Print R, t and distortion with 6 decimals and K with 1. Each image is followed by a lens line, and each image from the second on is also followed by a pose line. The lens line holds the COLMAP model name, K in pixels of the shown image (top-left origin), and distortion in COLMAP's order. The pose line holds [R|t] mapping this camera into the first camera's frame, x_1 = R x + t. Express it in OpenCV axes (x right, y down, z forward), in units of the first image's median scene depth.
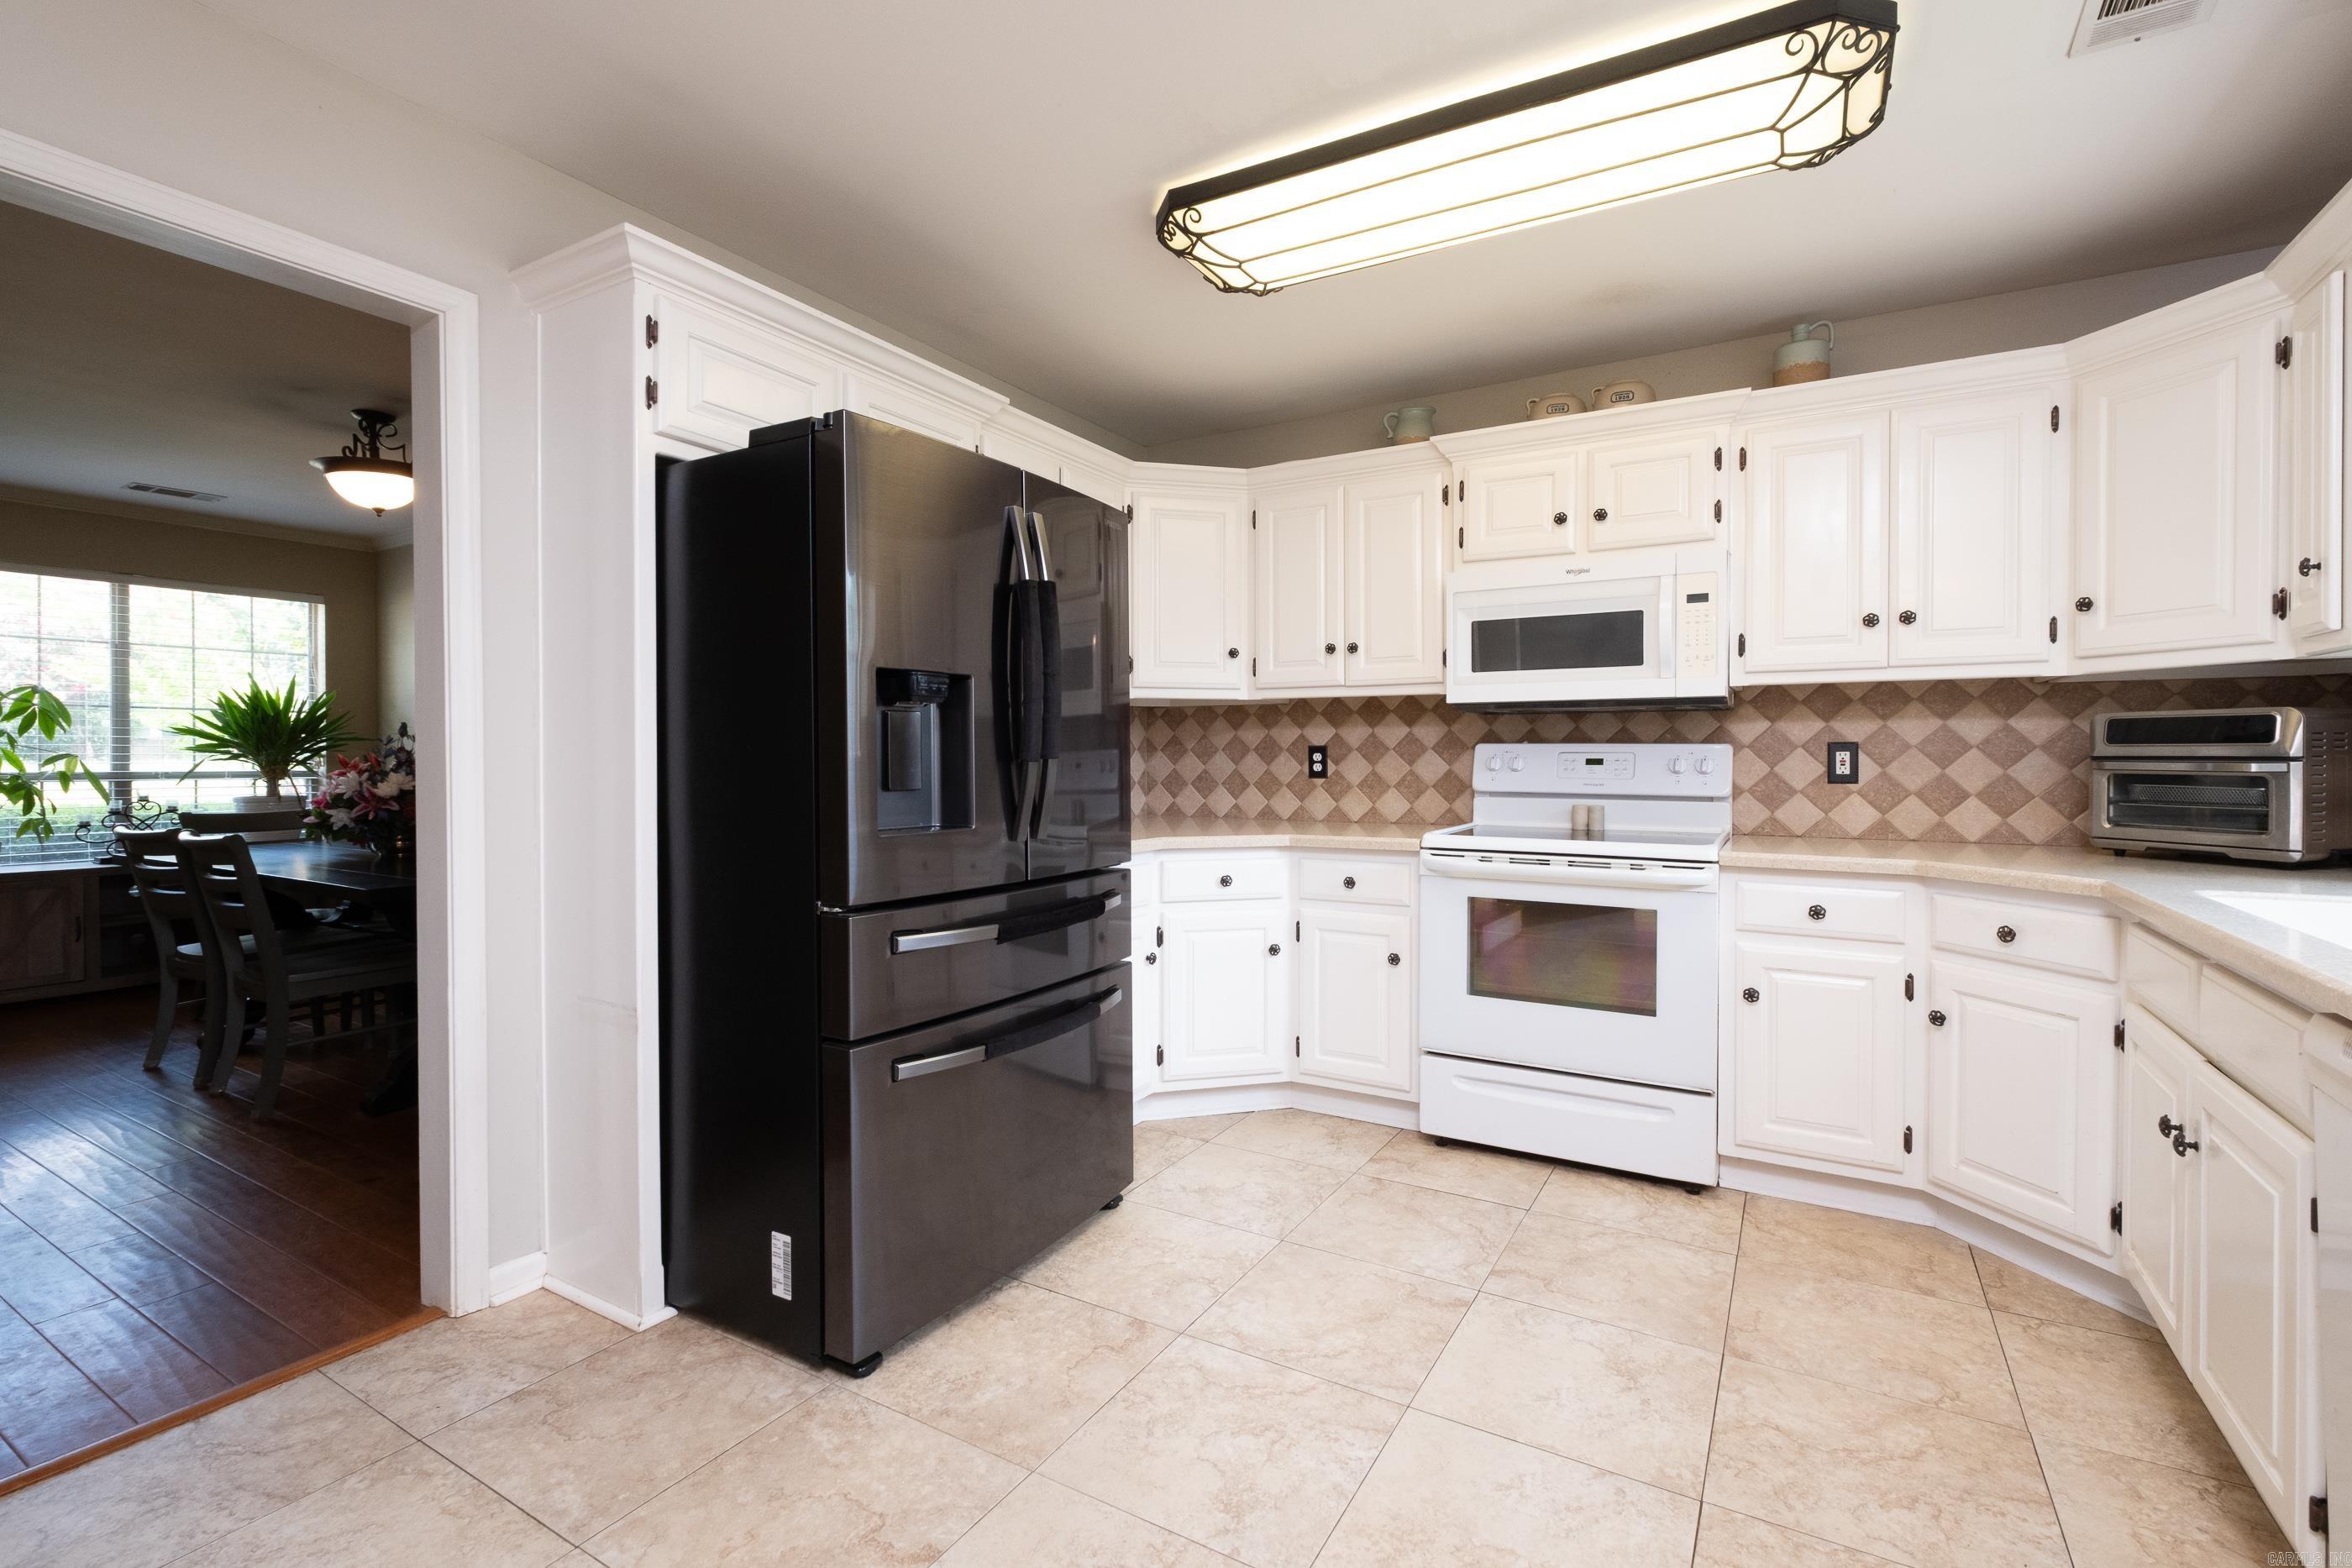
lens RADIAL K [[1019.6, 0, 1146.9], [0, 1019.6, 766.2], [0, 0, 1]] dist [0.013937, -0.010010]
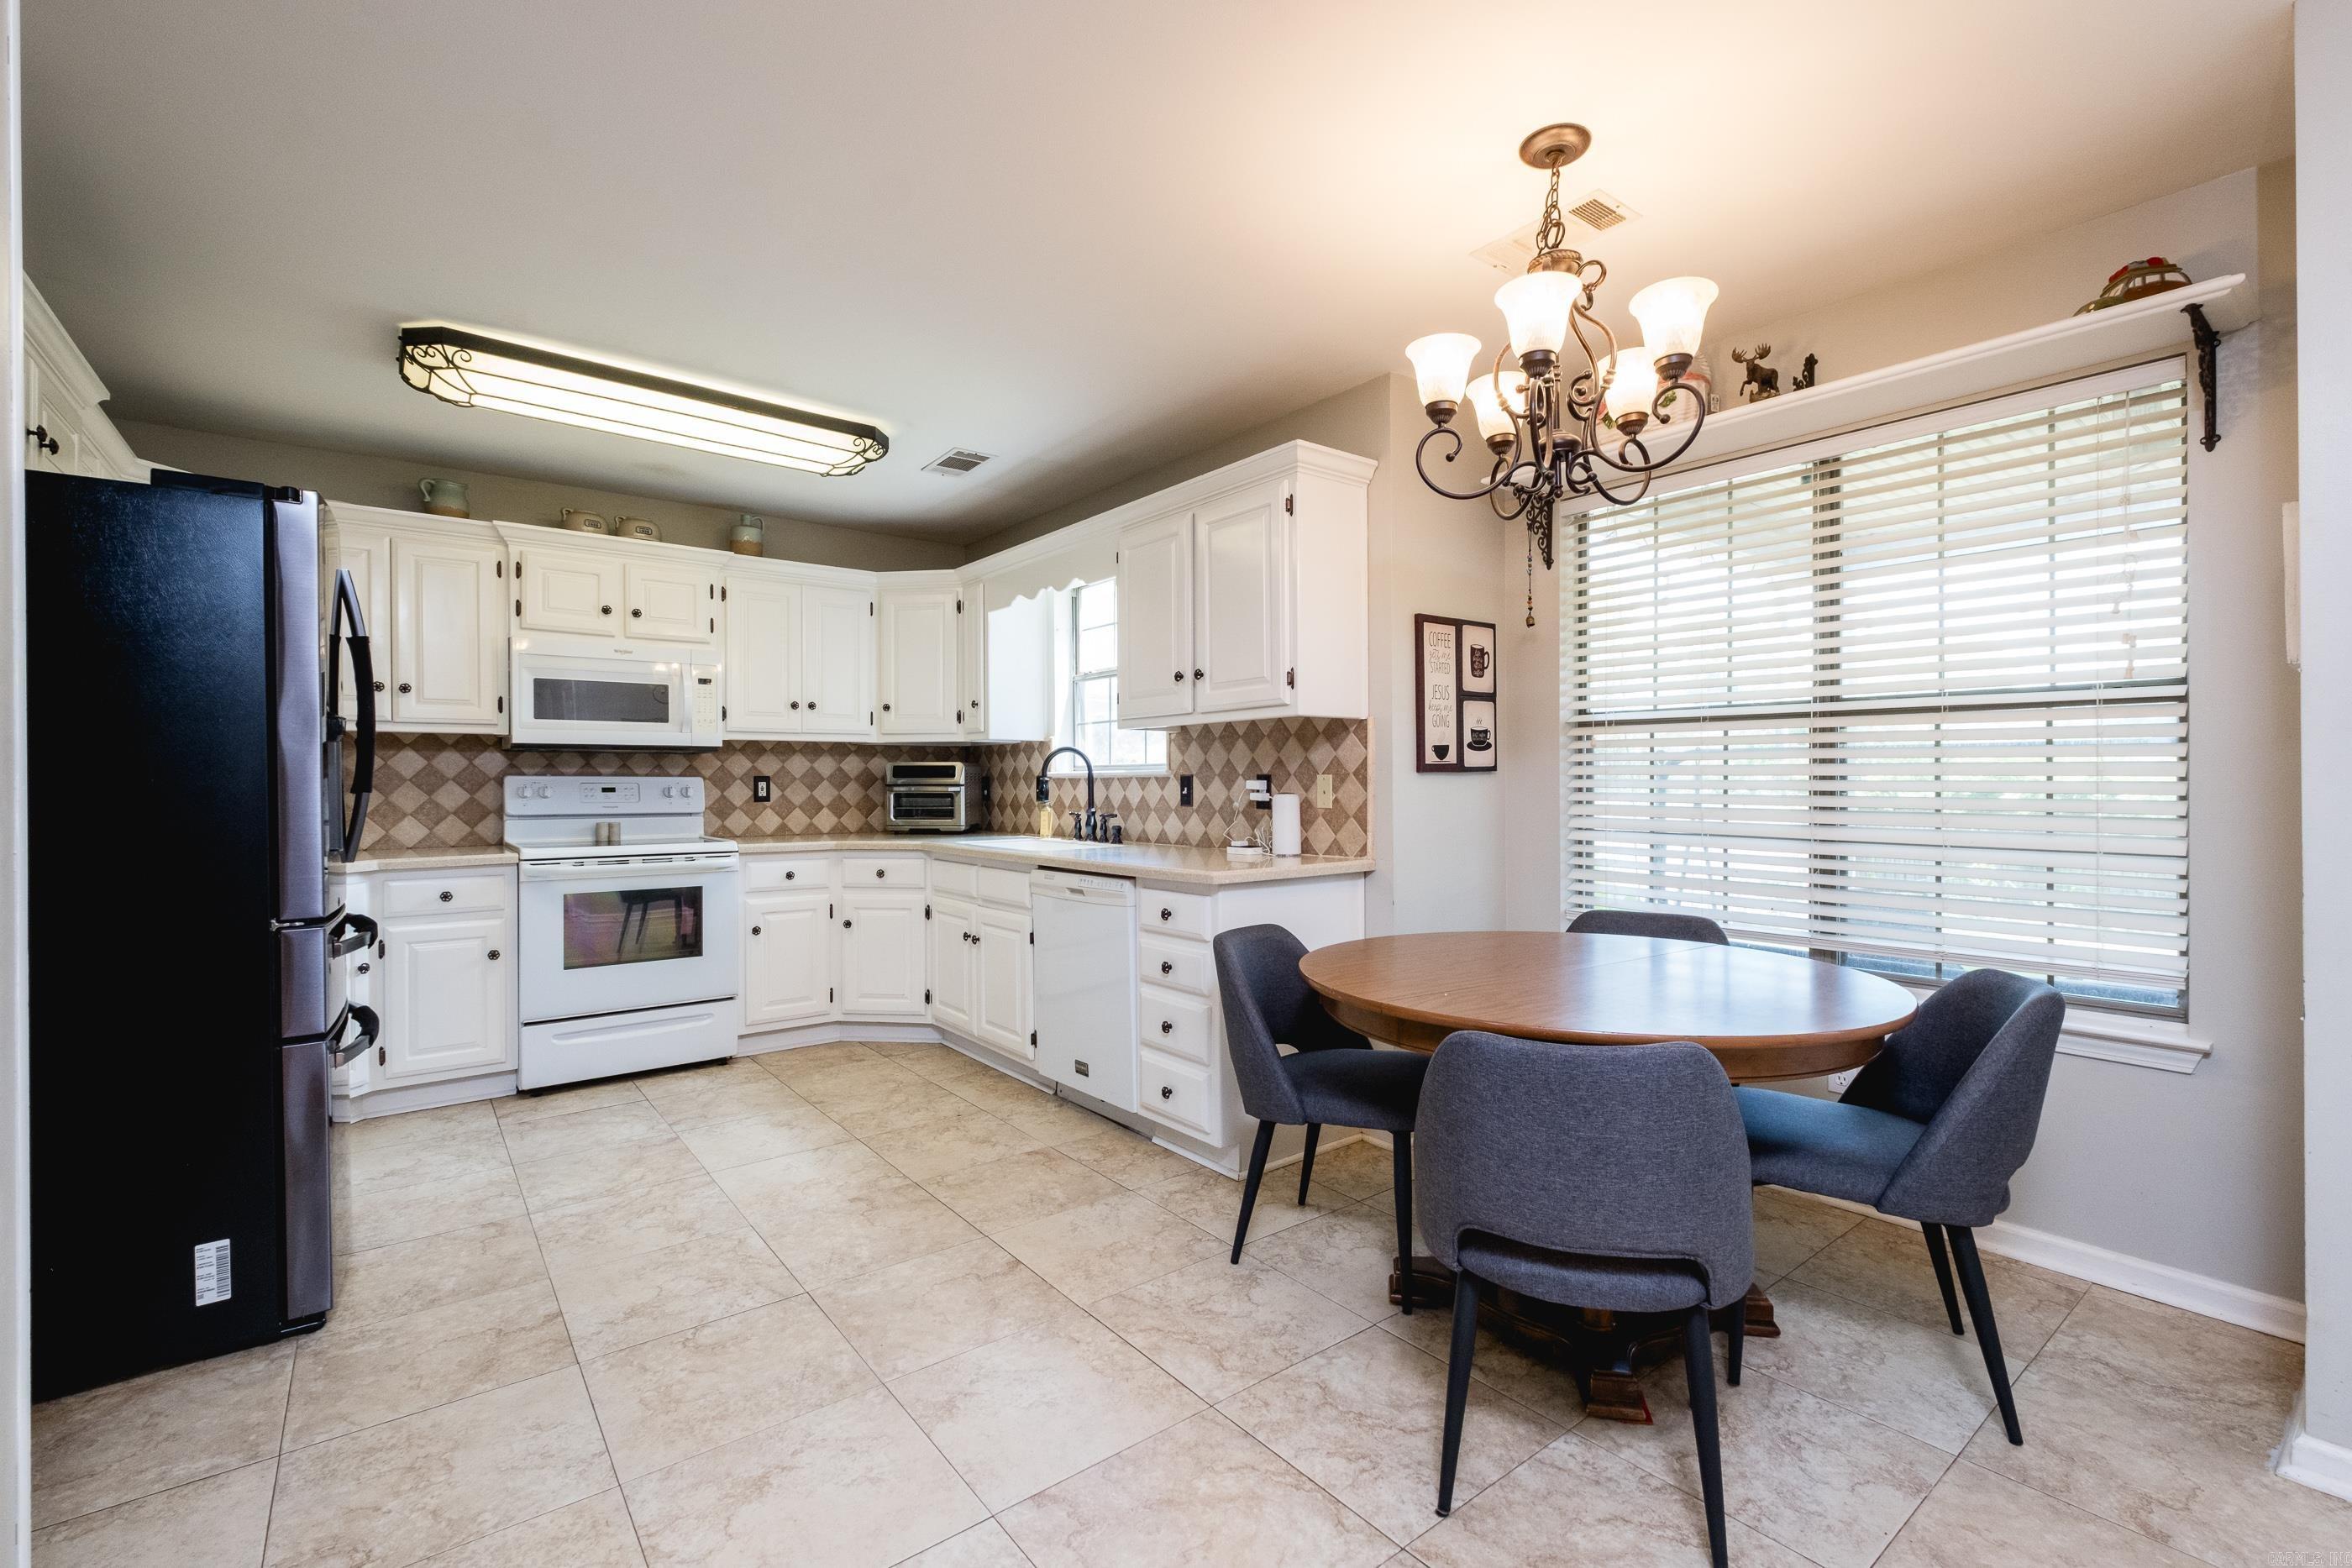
lens RADIAL K [[996.4, 0, 1200.5], [0, 996.4, 784.1], [0, 0, 1]] dist [0.002579, 0.000203]
pose [[0.340006, -0.003798, 0.940416, -0.599133], [0.013670, 0.999906, -0.000904, -0.000033], [-0.940324, 0.013163, 0.340026, -0.192577]]
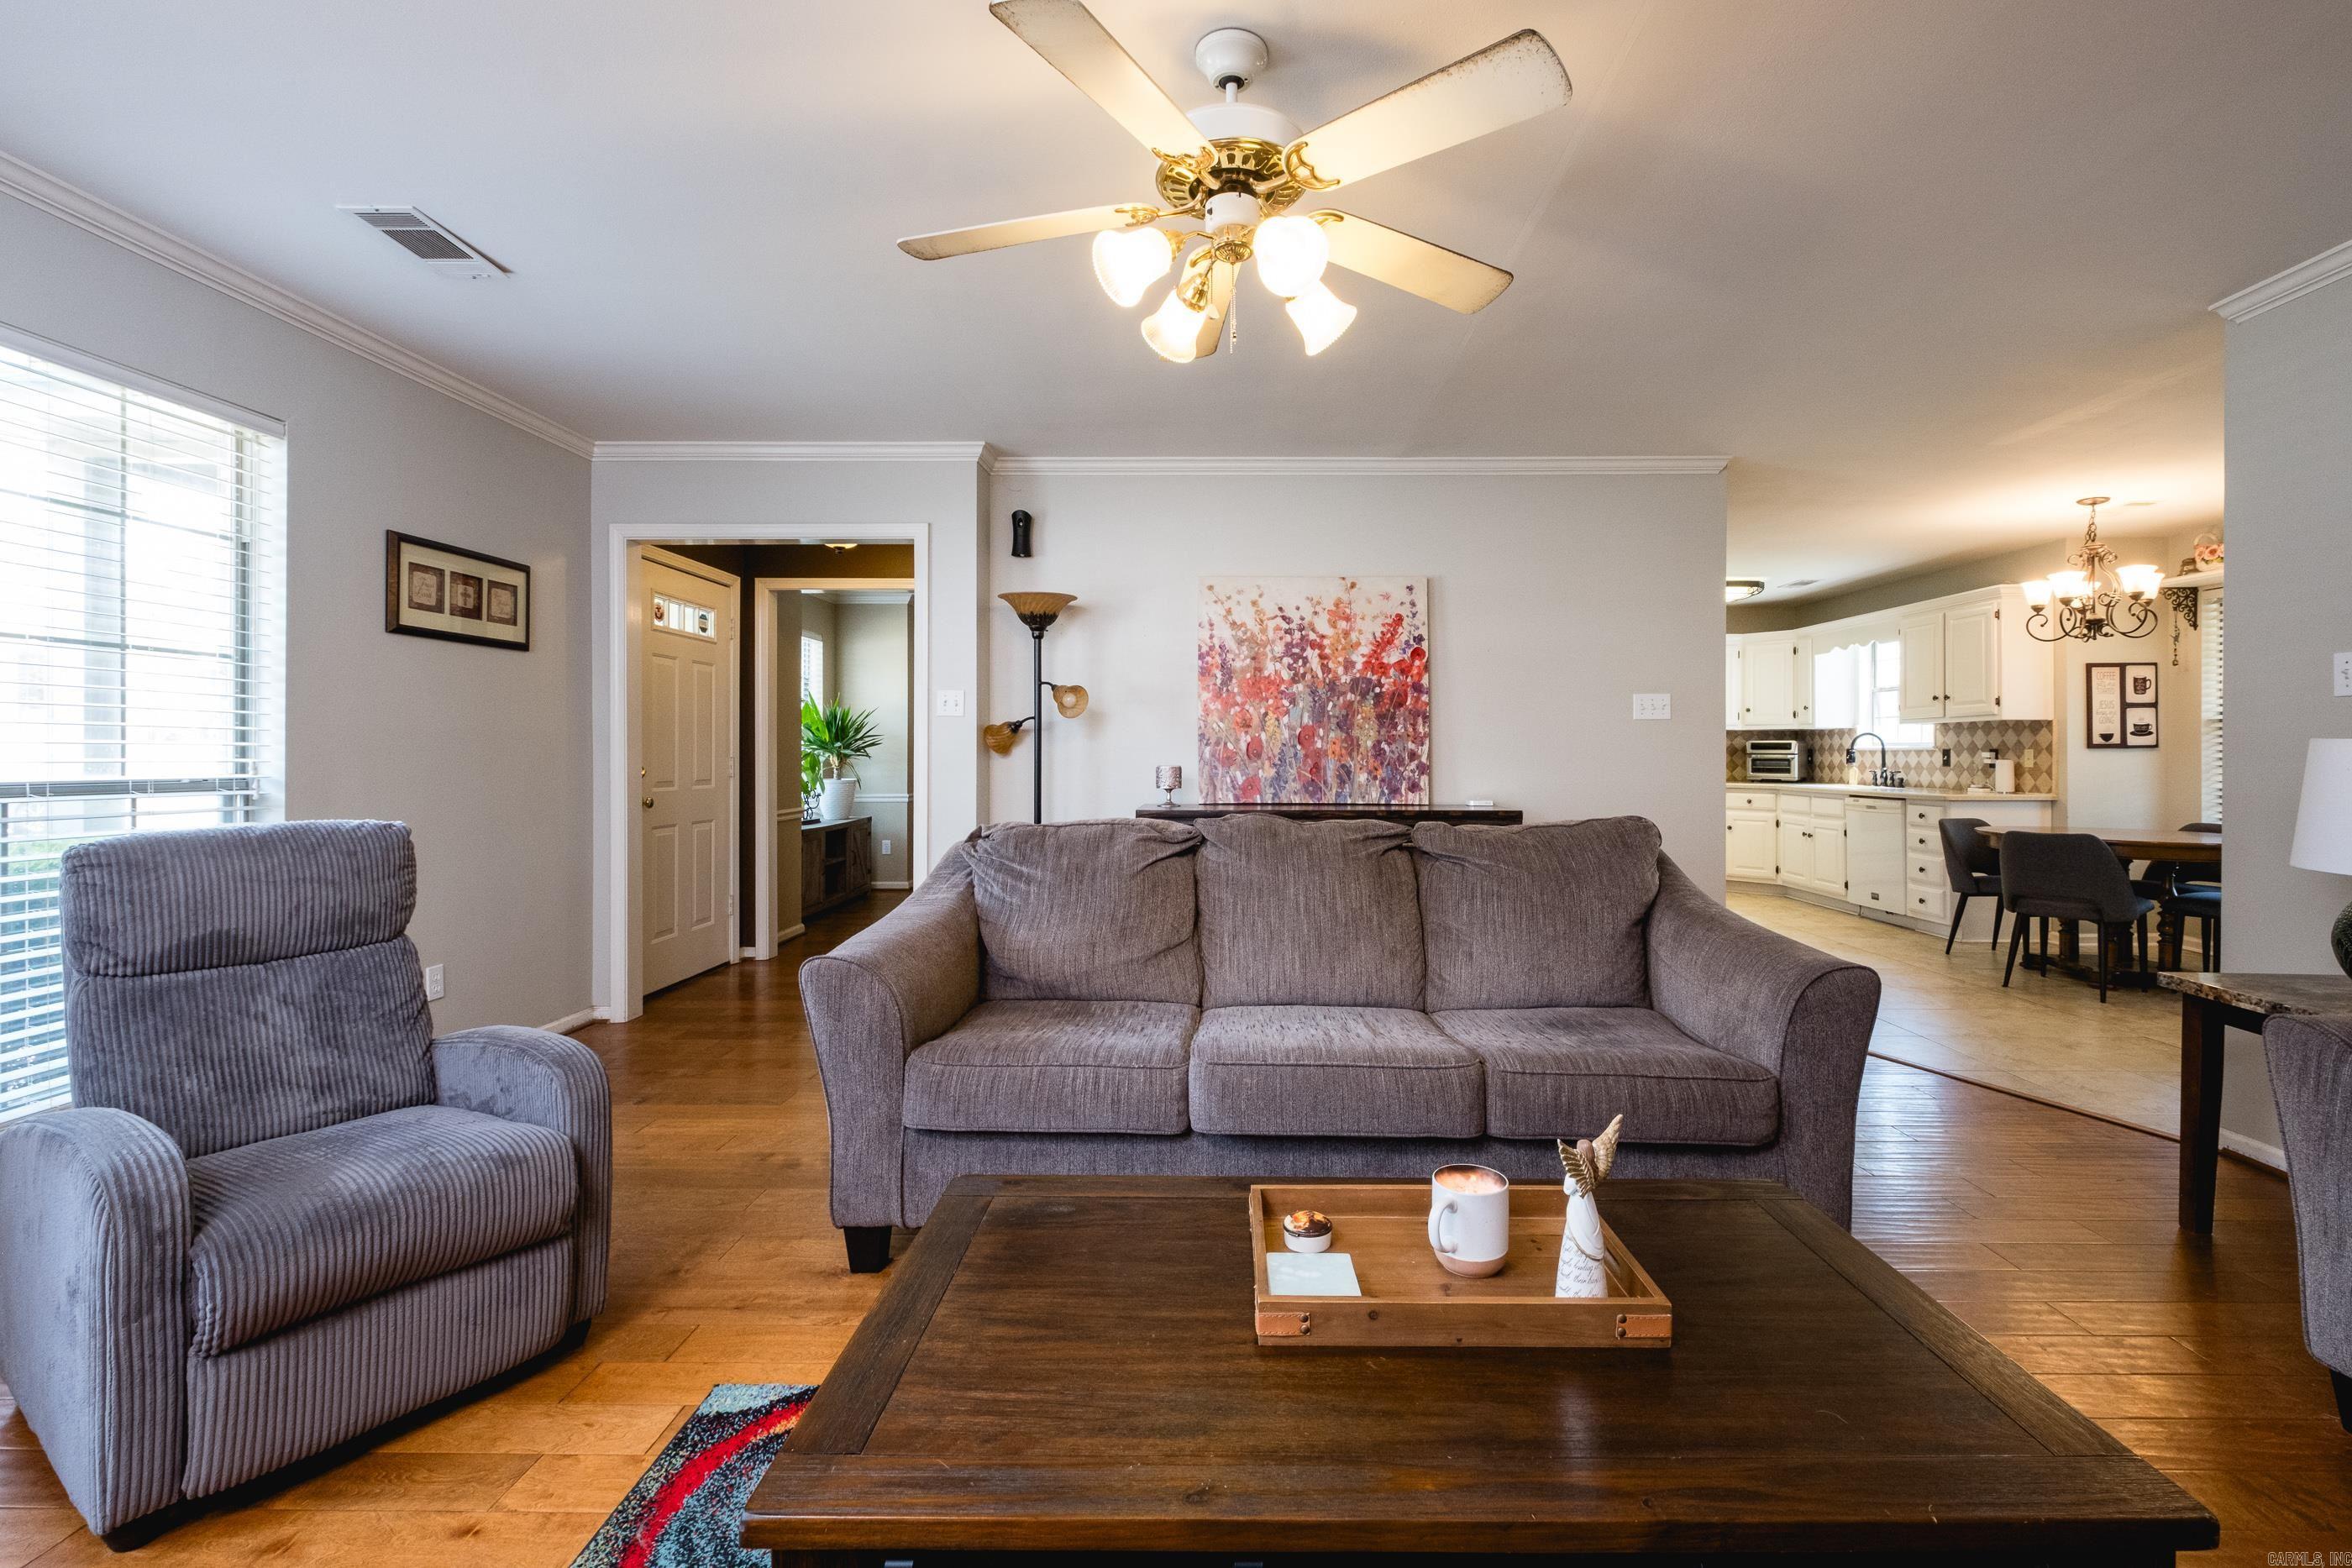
lens RADIAL K [[1029.3, 0, 1224.3], [0, 1029.3, 748.6], [0, 0, 1]] dist [-0.000115, -0.000237]
pose [[0.862861, 0.002826, 0.505433, -2.080289], [0.003880, 0.999918, -0.012215, 0.008633], [-0.505426, 0.012501, 0.862779, -0.971988]]
